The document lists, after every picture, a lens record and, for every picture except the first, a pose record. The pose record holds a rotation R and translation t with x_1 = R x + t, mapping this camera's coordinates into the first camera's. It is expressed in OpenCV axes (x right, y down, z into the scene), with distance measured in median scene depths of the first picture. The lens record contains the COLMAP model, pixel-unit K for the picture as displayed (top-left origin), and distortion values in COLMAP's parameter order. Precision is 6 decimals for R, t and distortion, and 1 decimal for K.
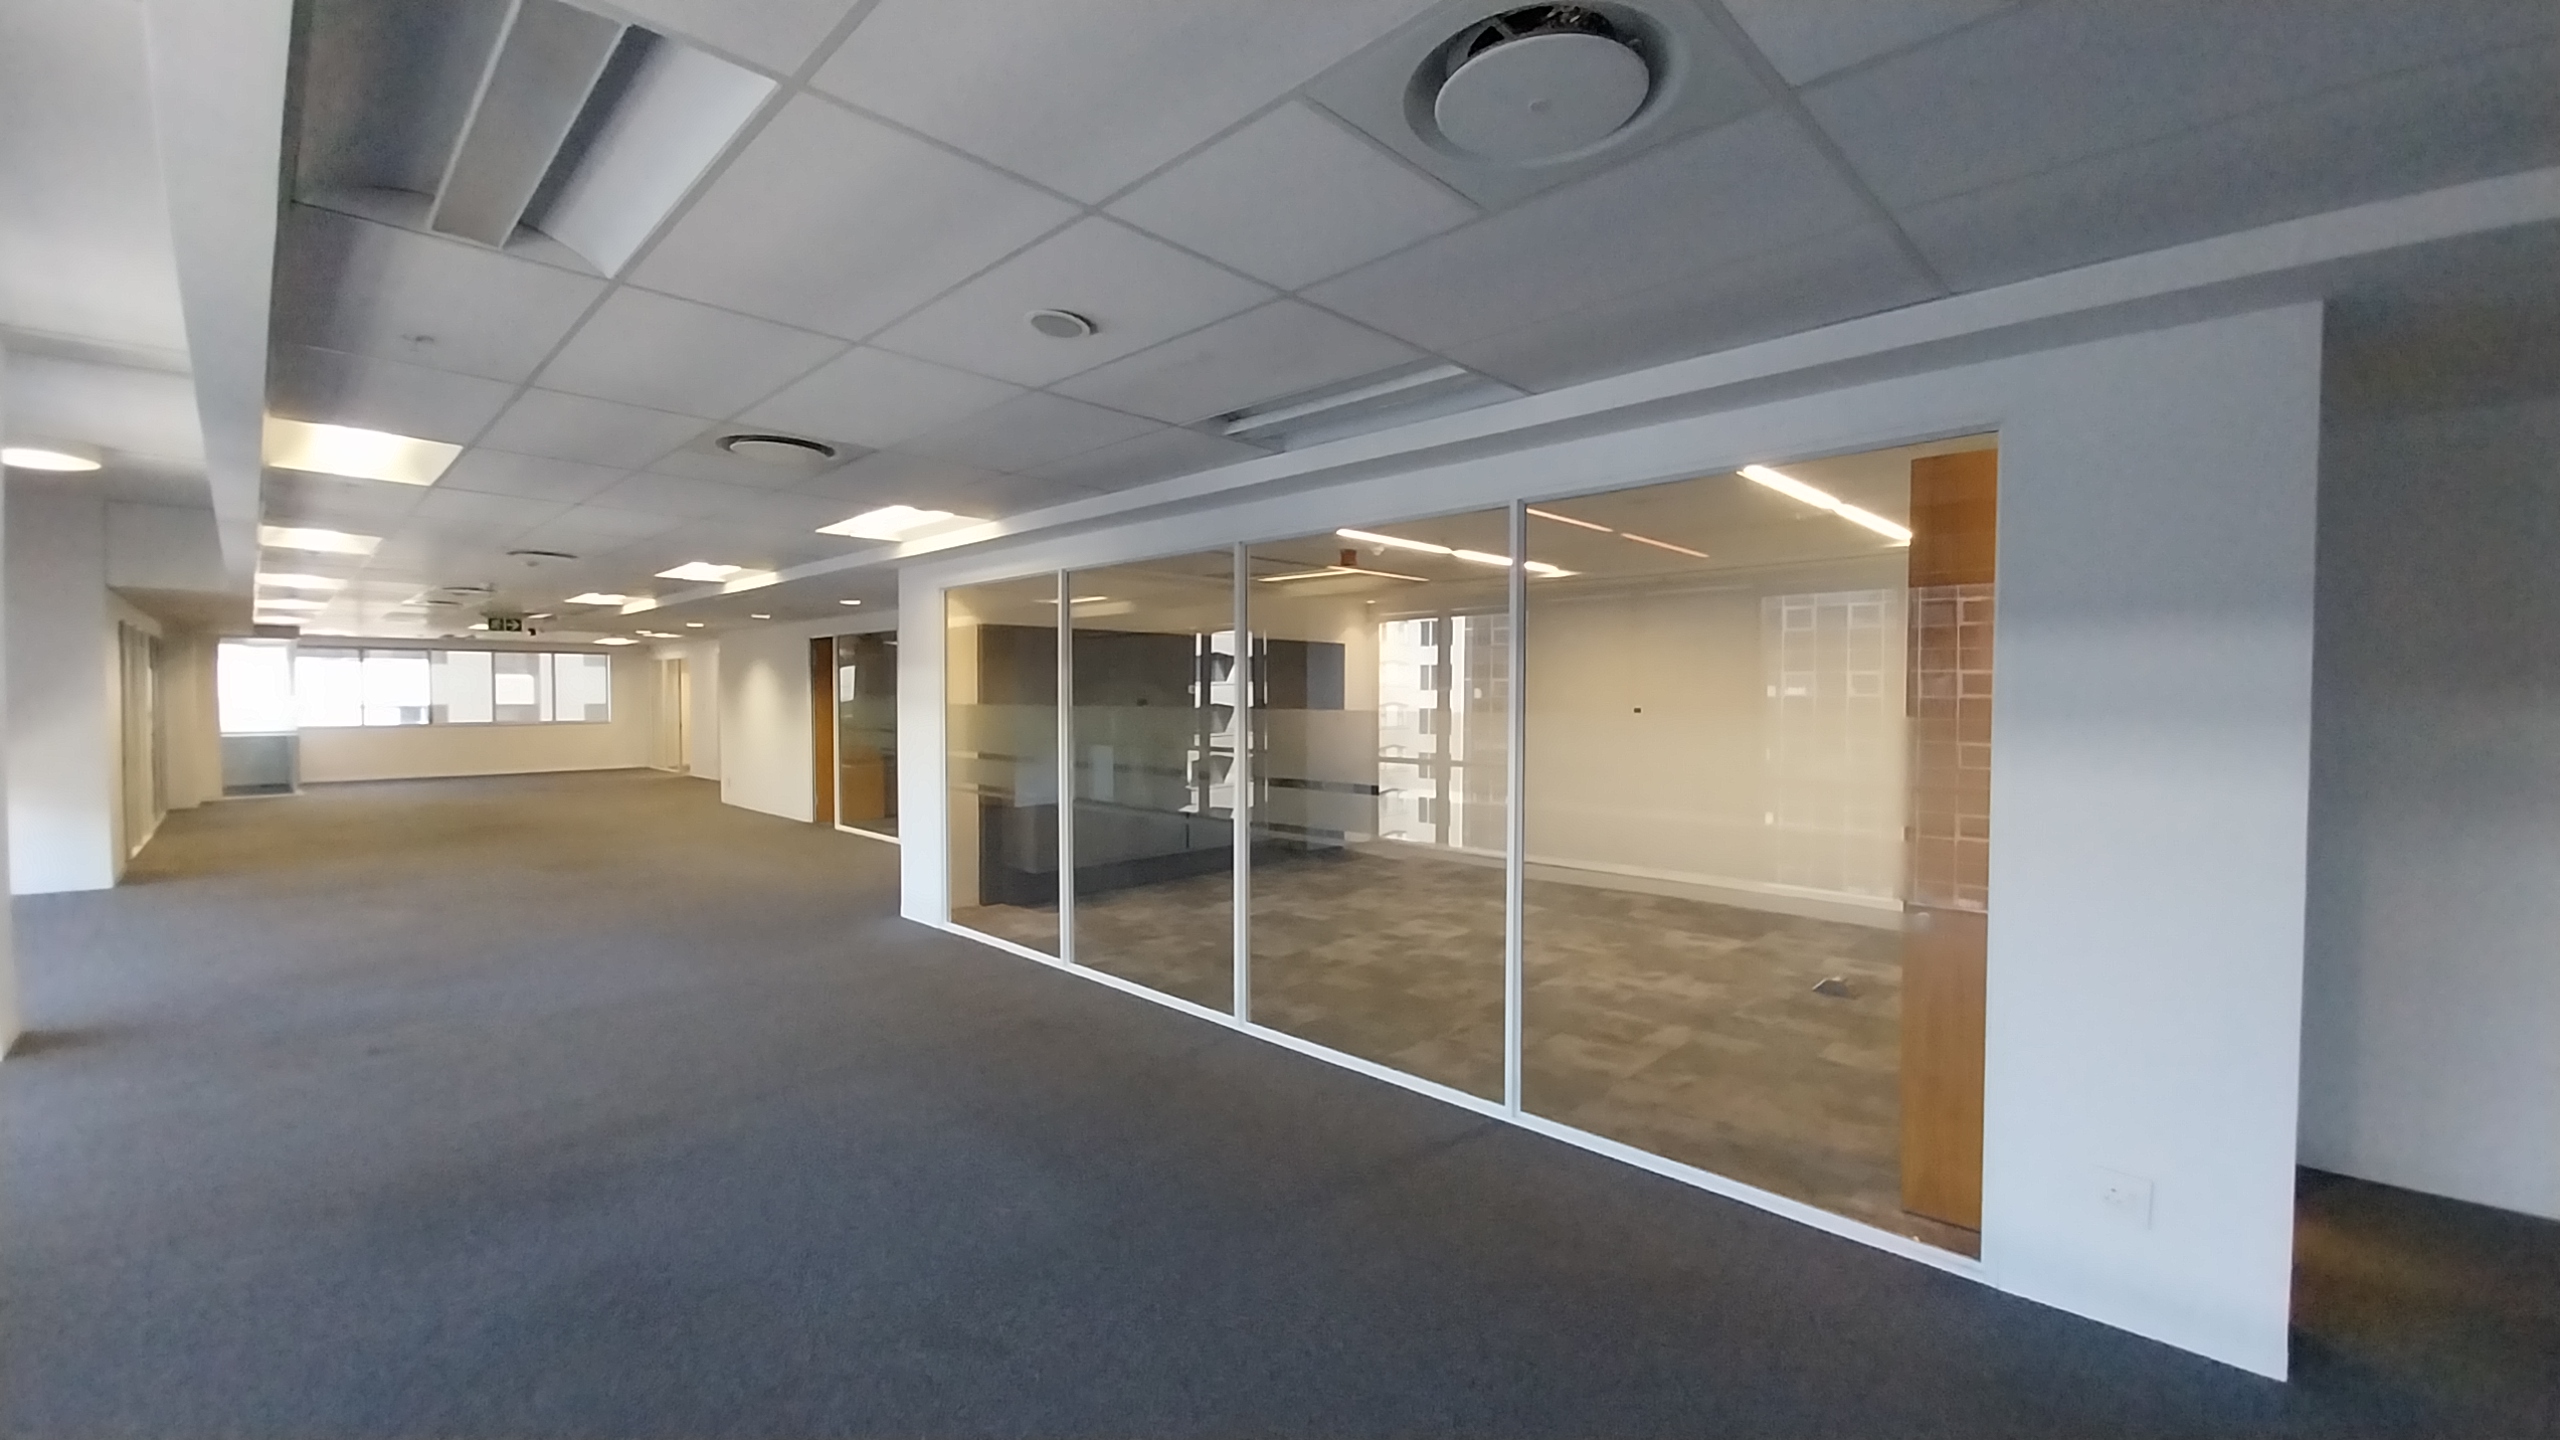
lens RADIAL K [[1019.2, 0, 1296.8], [0, 1019.2, 725.2], [0, 0, 1]] dist [0.001060, -0.000021]
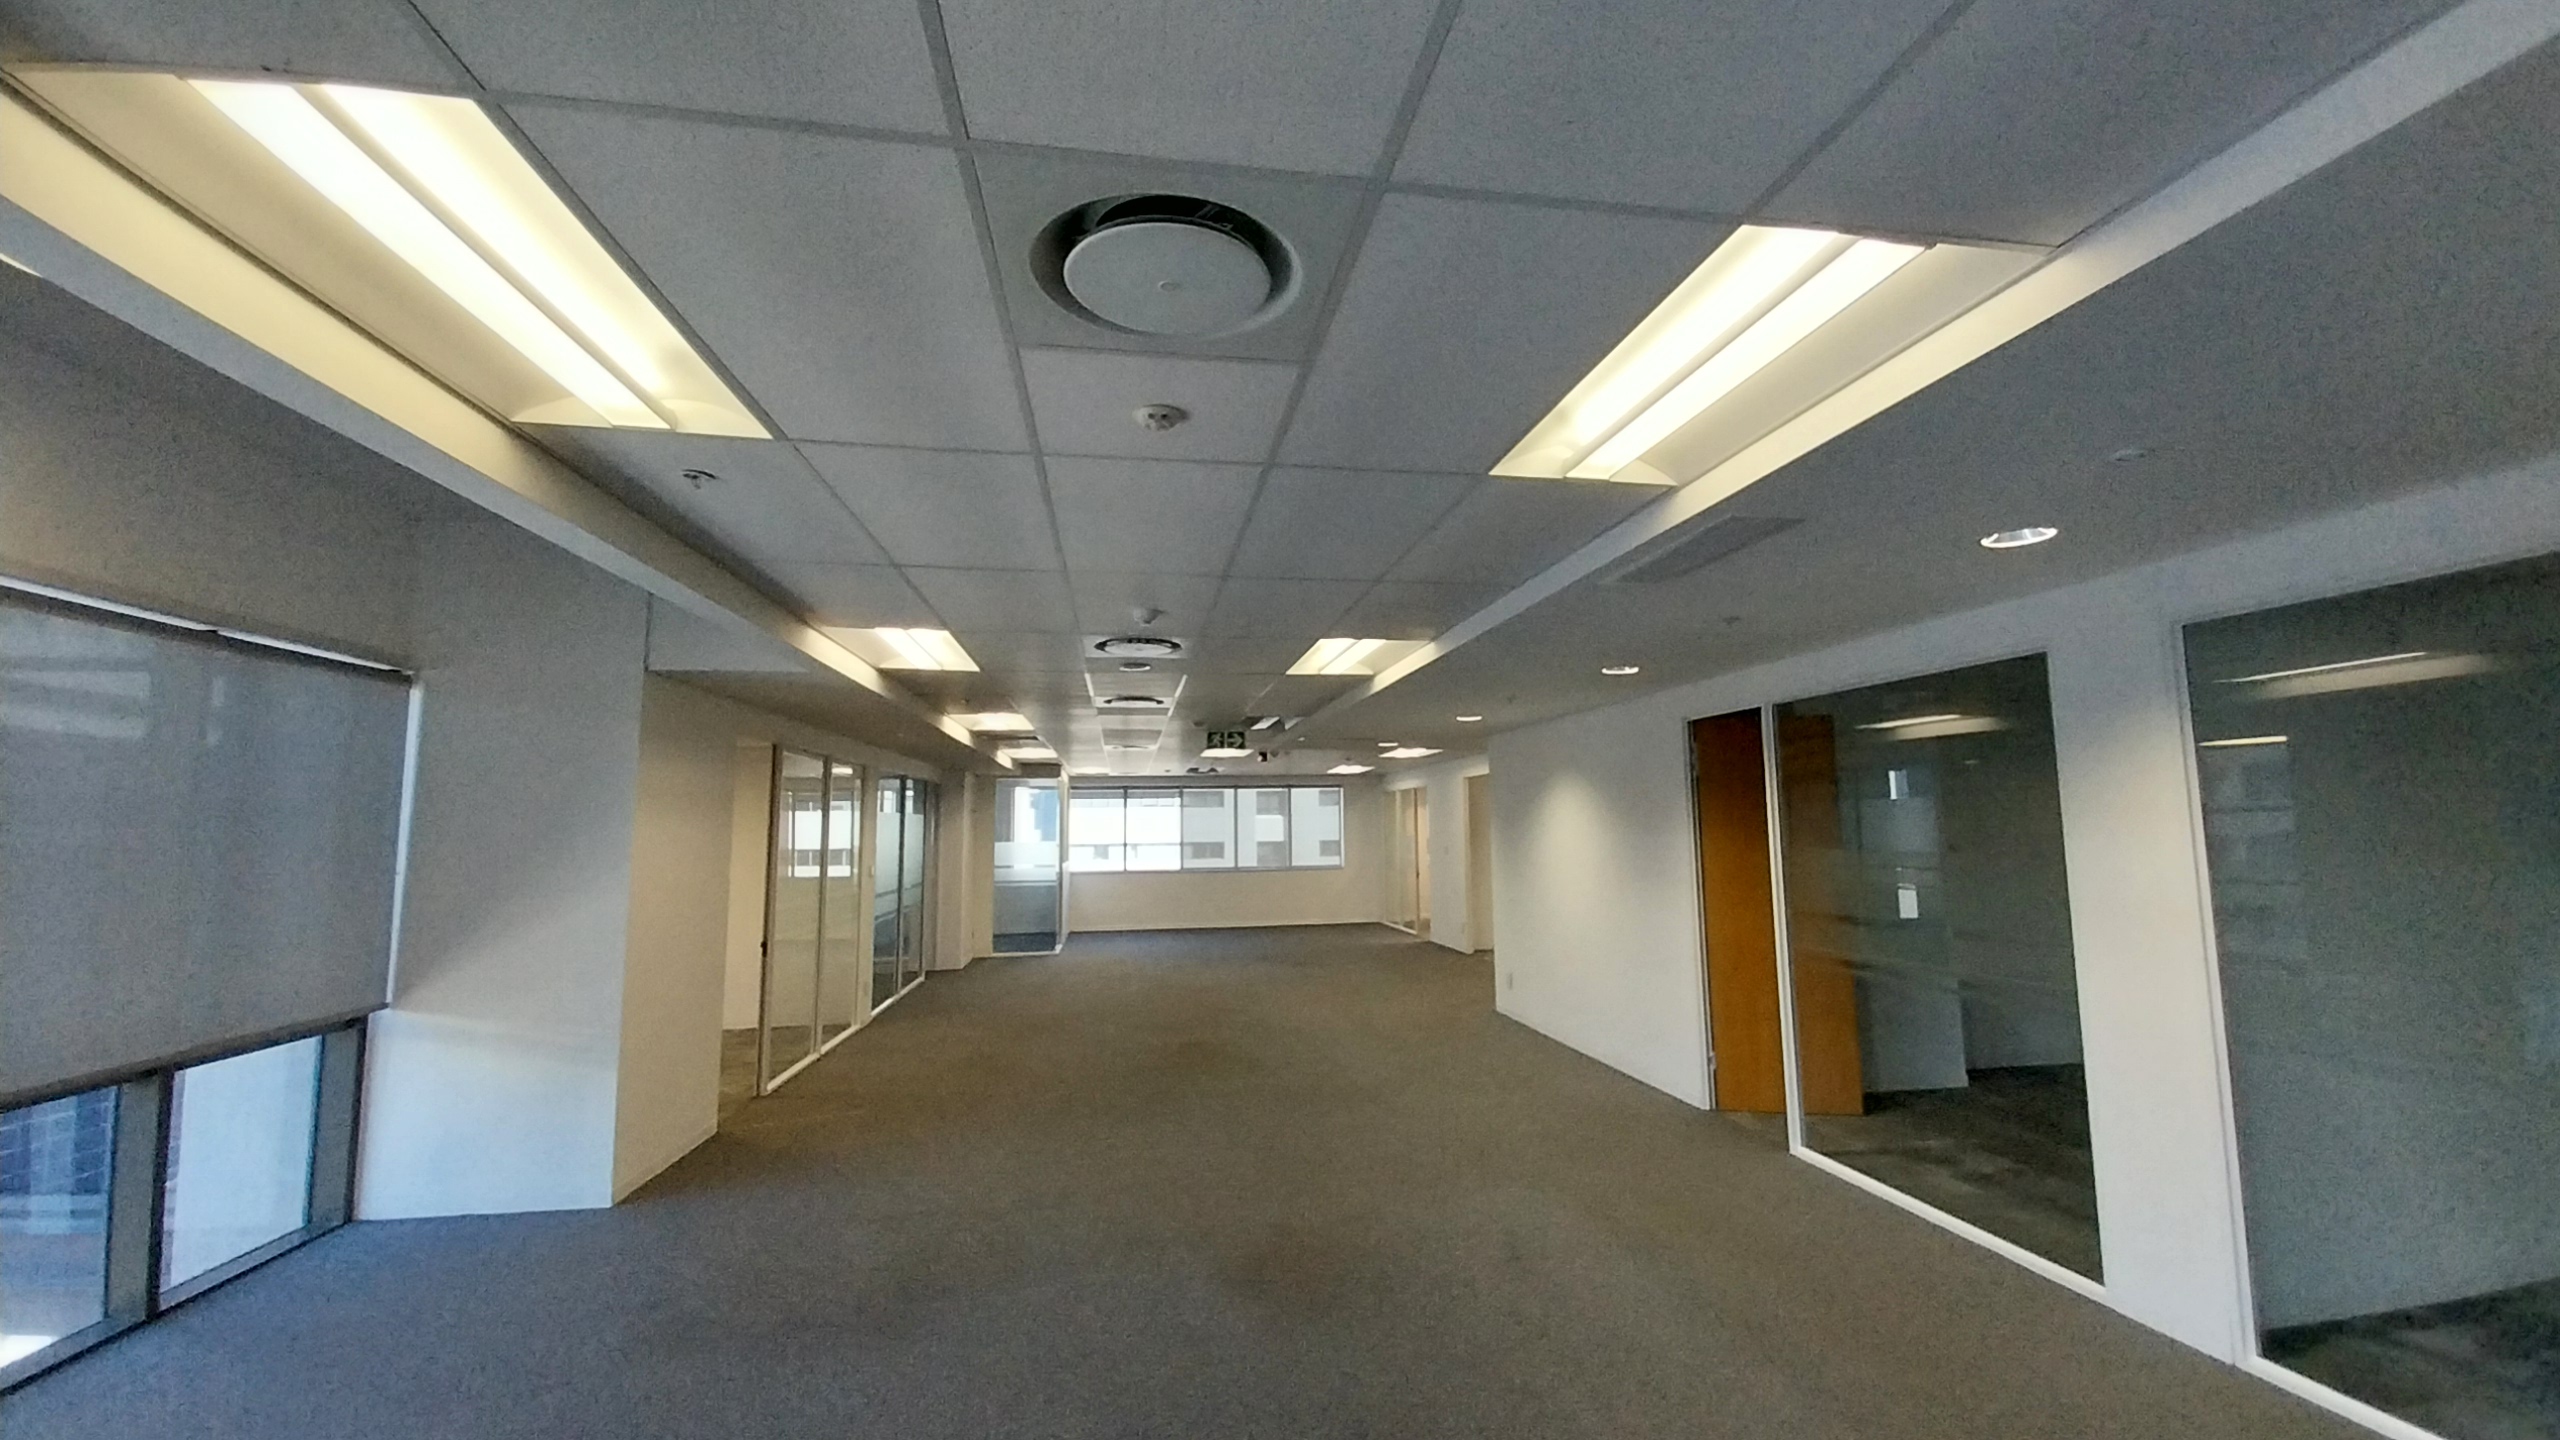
lens RADIAL K [[1019.2, 0, 1296.8], [0, 1019.2, 725.2], [0, 0, 1]] dist [0.001060, -0.000021]
pose [[0.806486, -0.072784, -0.586756, -0.229681], [-0.004054, 0.991690, -0.128586, -0.012205], [0.591239, 0.106082, 0.799489, 0.331781]]
